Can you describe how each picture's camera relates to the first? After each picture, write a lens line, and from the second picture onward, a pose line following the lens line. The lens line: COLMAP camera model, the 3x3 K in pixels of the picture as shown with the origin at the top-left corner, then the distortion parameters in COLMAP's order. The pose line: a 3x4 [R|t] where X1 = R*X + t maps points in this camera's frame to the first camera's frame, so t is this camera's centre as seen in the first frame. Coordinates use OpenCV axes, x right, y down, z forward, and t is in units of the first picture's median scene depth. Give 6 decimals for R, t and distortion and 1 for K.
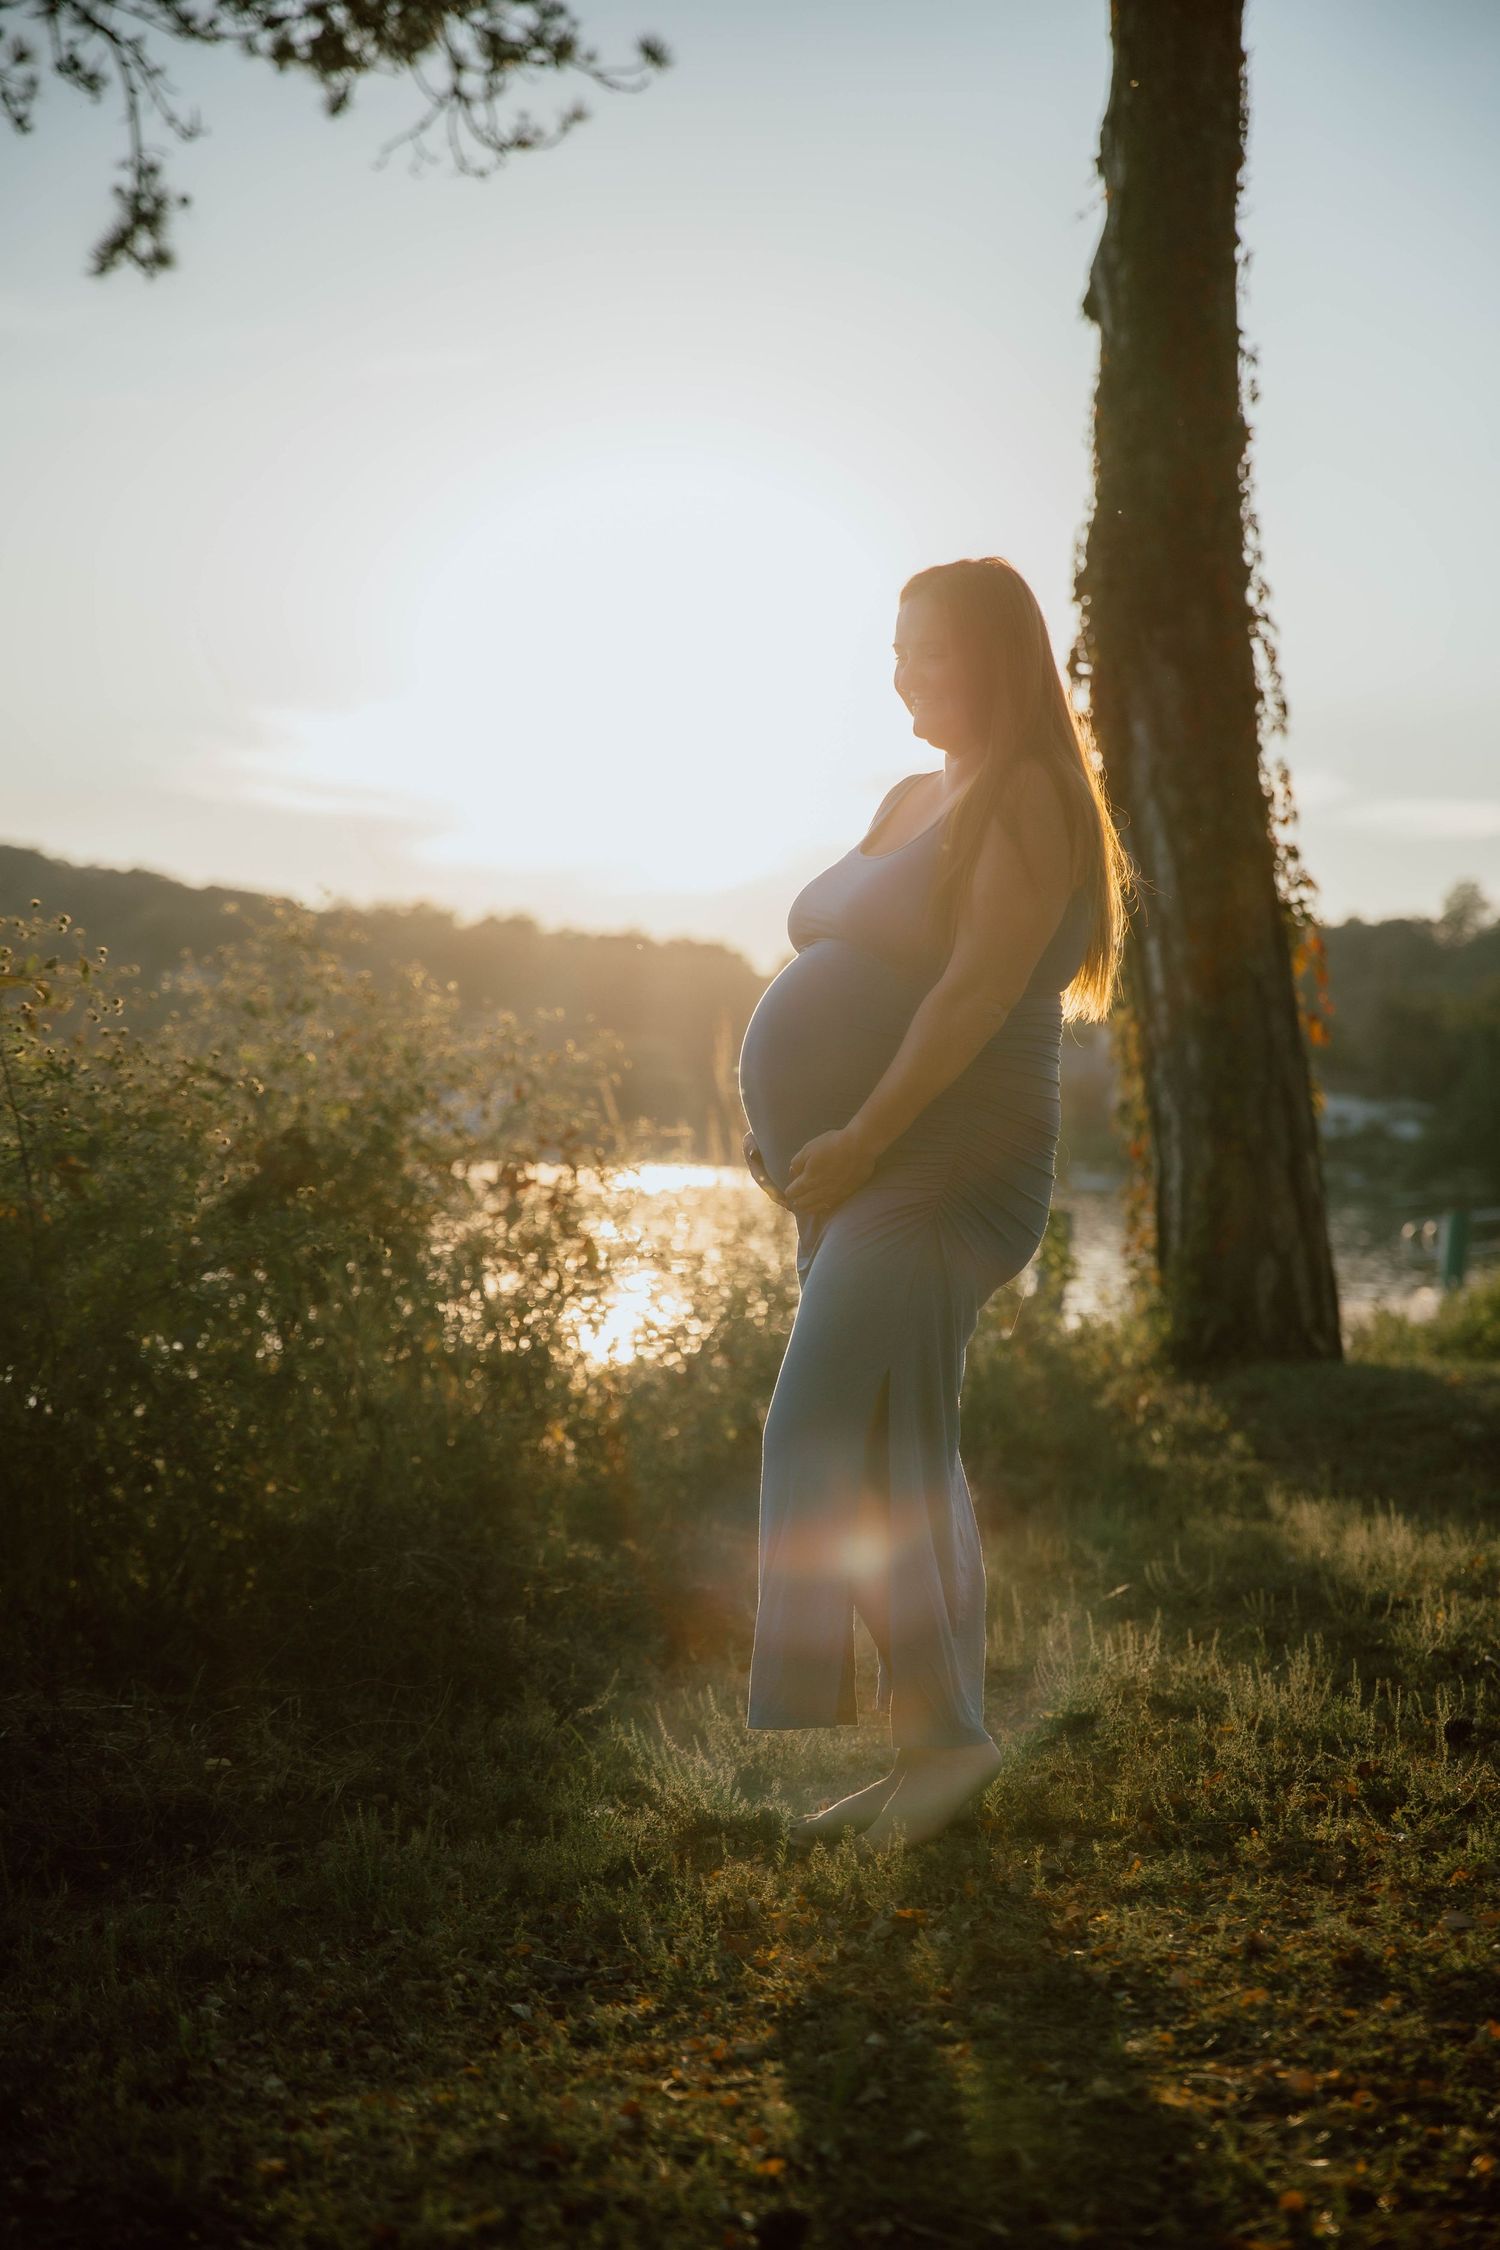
lens RADIAL K [[4255.3, 0, 742.9], [0, 4255.3, 1121.2], [0, 0, 1]] dist [0.228162, 0.000000]
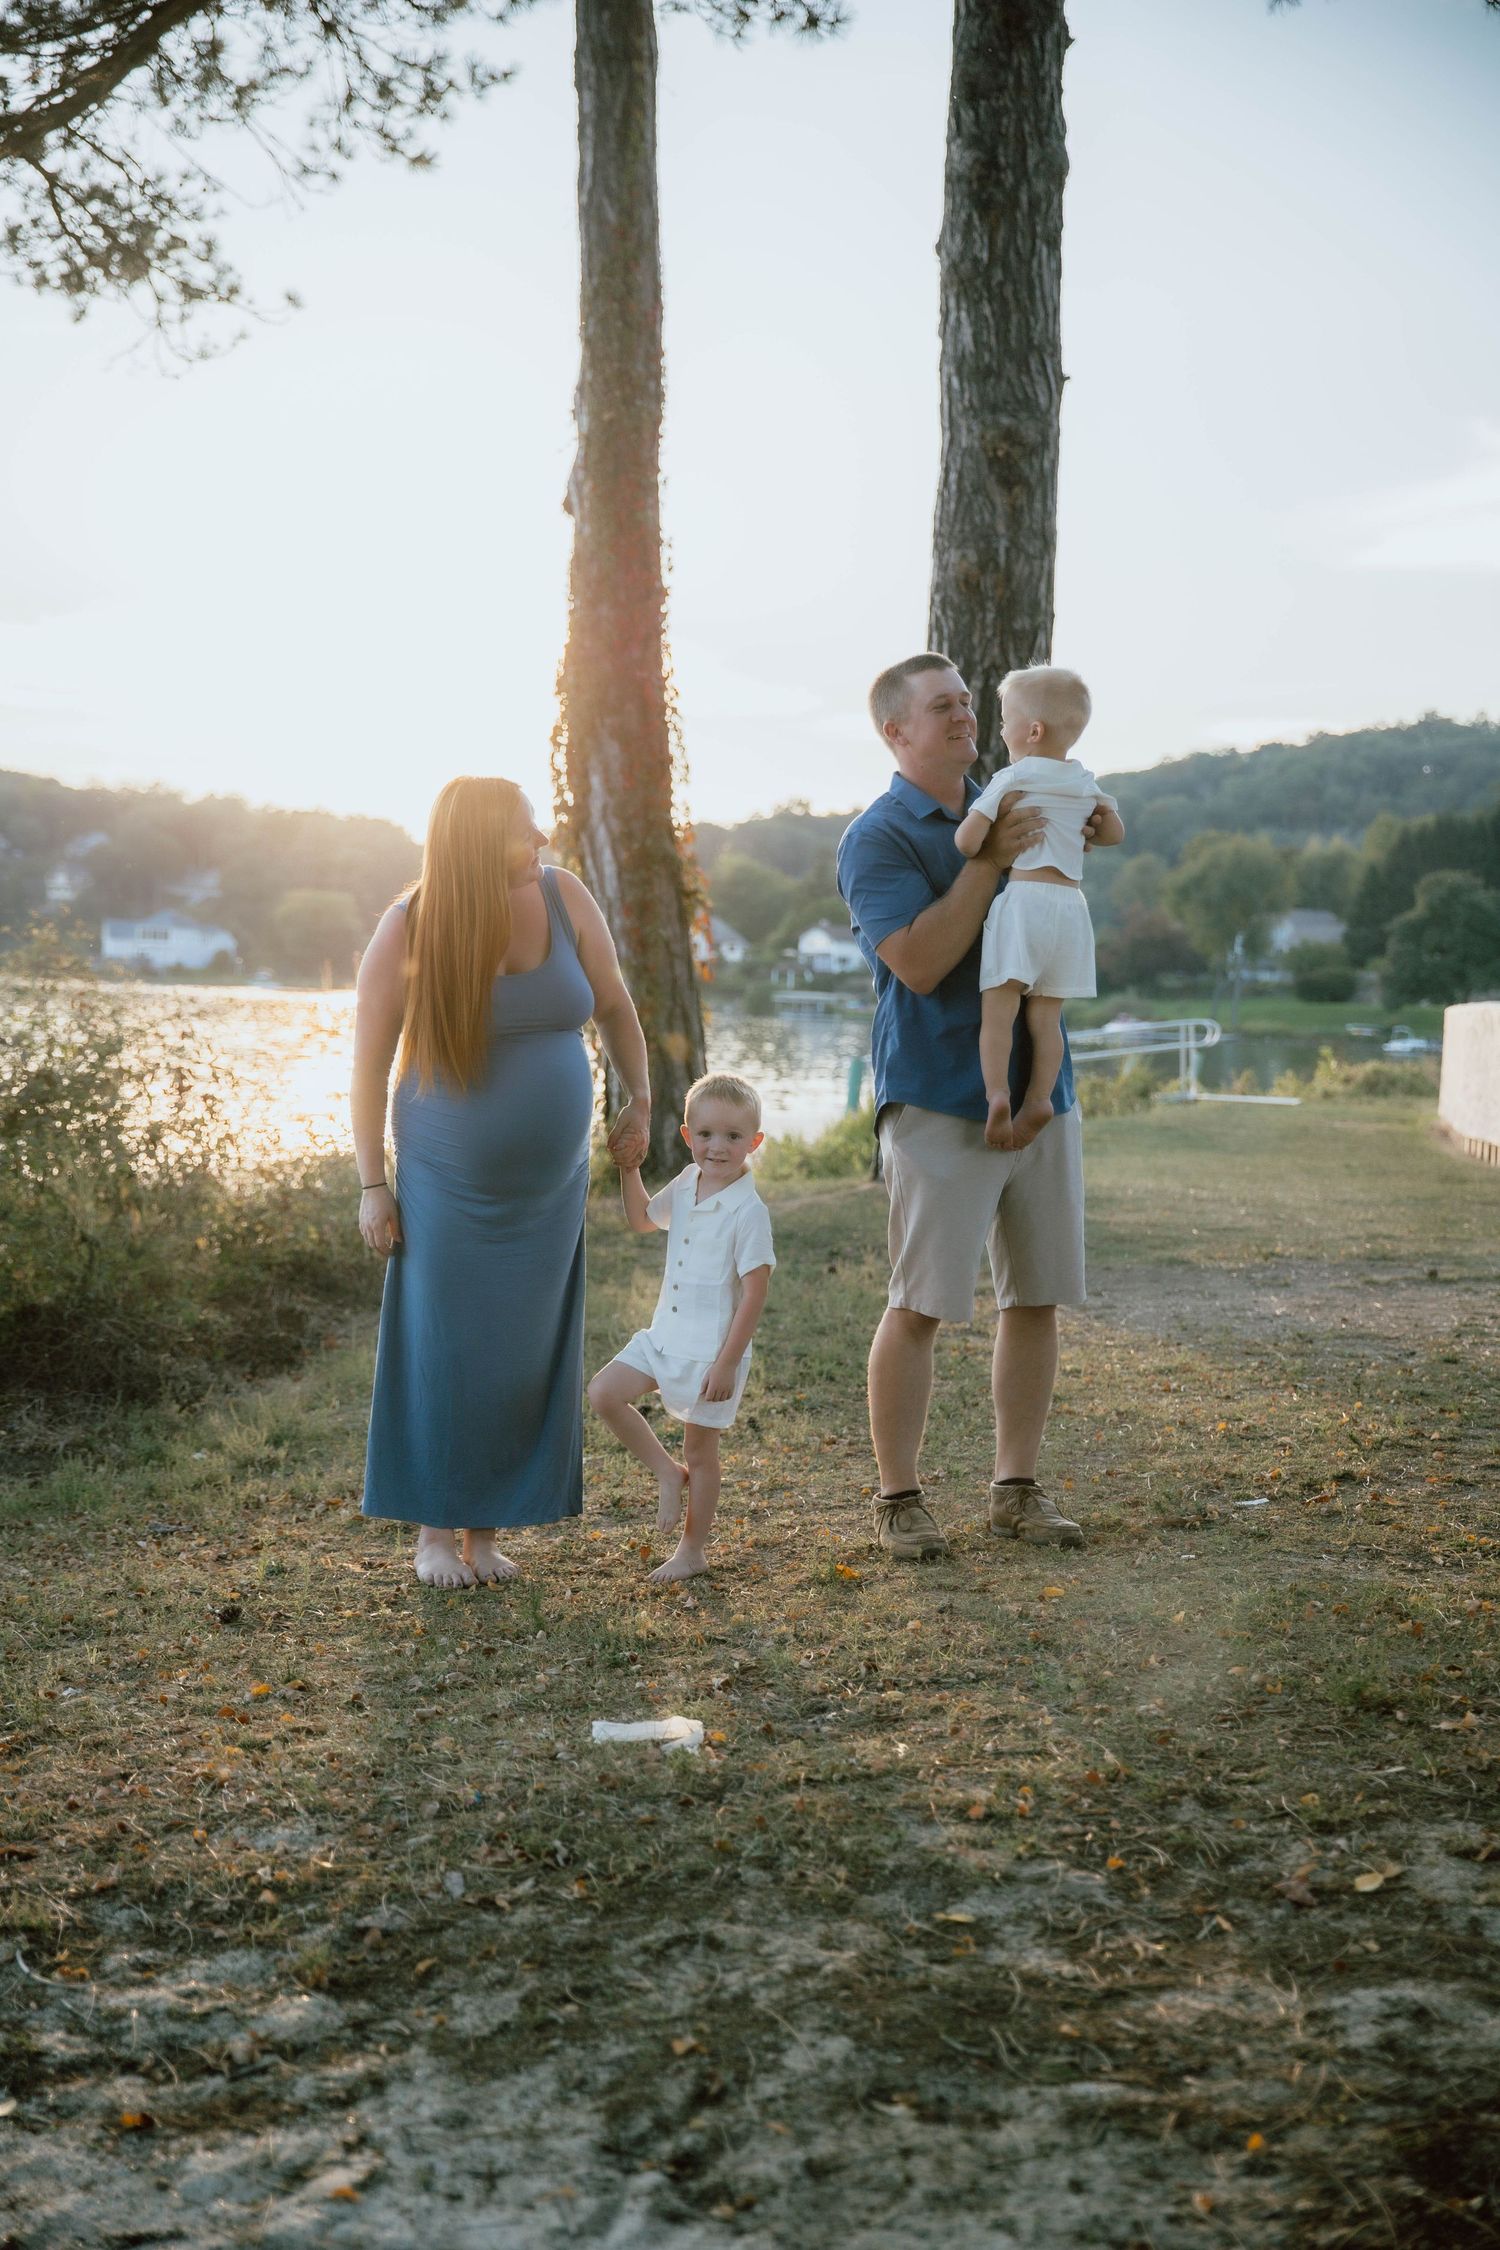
lens RADIAL K [[3162.1, 0, 754.1], [0, 3162.1, 1131.3], [0, 0, 1]] dist [0.107811, 0.000000]
pose [[0.993862, 0.004398, 0.110537, 0.021719], [-0.010508, 0.998444, 0.054757, -0.026294], [-0.110125, -0.055582, 0.992362, -0.174422]]
